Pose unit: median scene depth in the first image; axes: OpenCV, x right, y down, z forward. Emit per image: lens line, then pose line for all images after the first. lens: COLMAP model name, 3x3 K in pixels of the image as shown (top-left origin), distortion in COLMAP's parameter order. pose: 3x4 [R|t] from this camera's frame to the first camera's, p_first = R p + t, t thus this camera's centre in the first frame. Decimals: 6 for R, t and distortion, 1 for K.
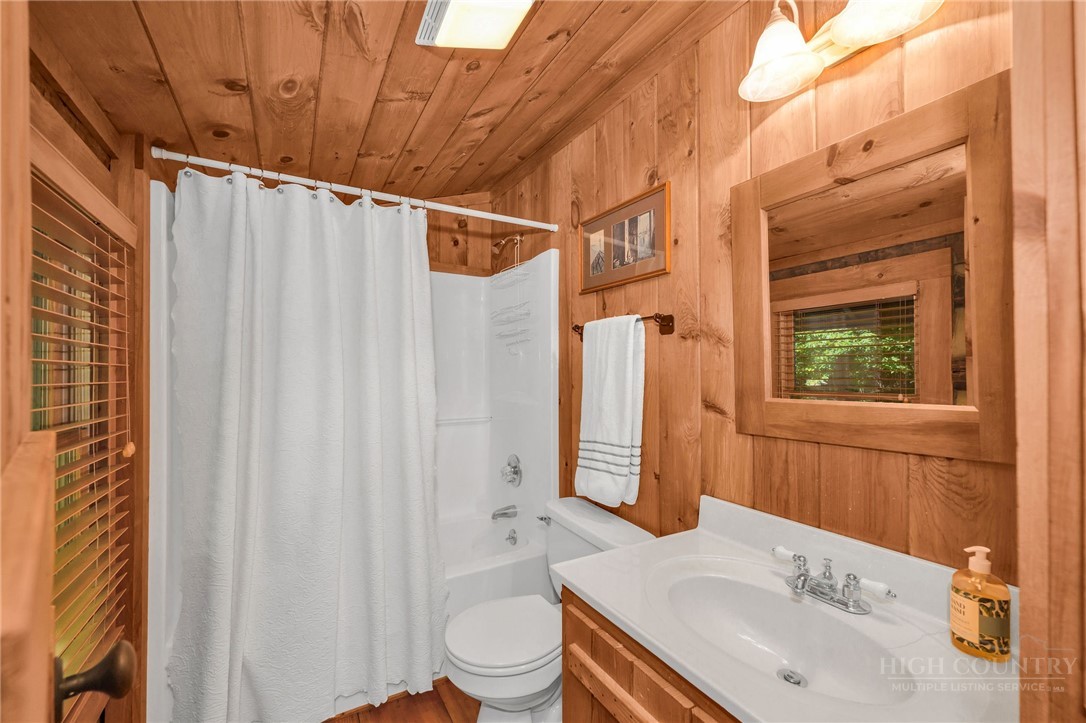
lens RADIAL K [[435.1, 0, 545.5], [0, 435.1, 366.8], [0, 0, 1]] dist [-0.001210, 0.000233]
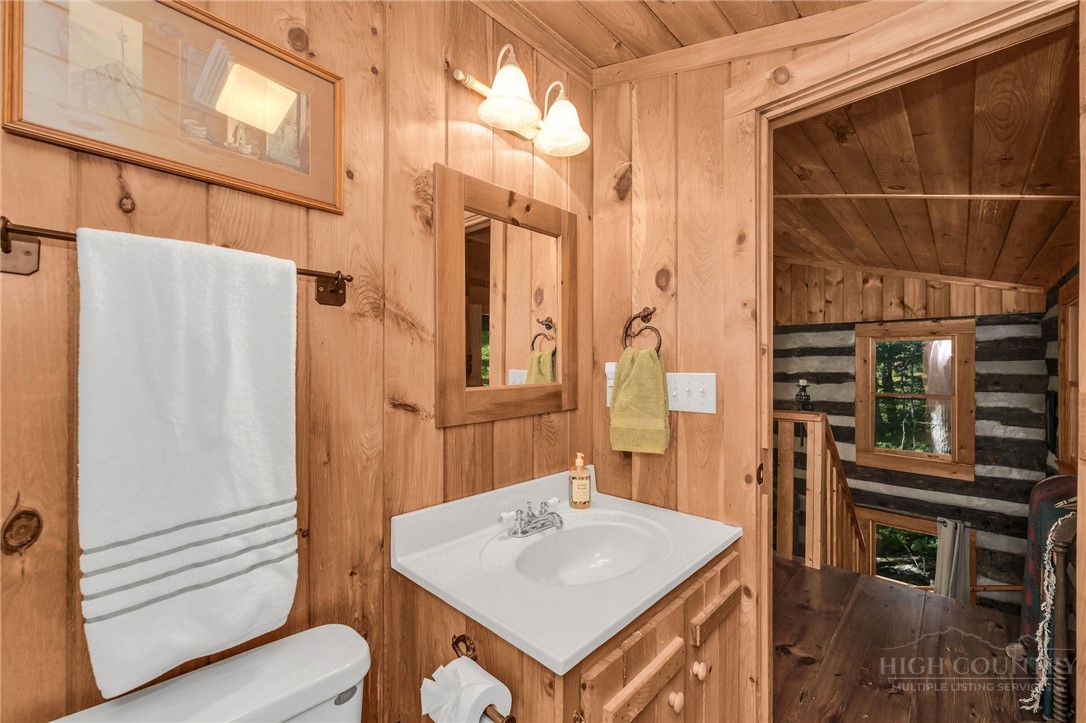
lens RADIAL K [[435.1, 0, 543.9], [0, 435.1, 366.7], [0, 0, 1]] dist [-0.001210, 0.000233]
pose [[-0.260497, 0.004305, 0.965465, -0.491355], [-0.005865, 0.999965, -0.006041, 0.022553], [-0.965457, -0.007236, -0.260463, 0.964756]]
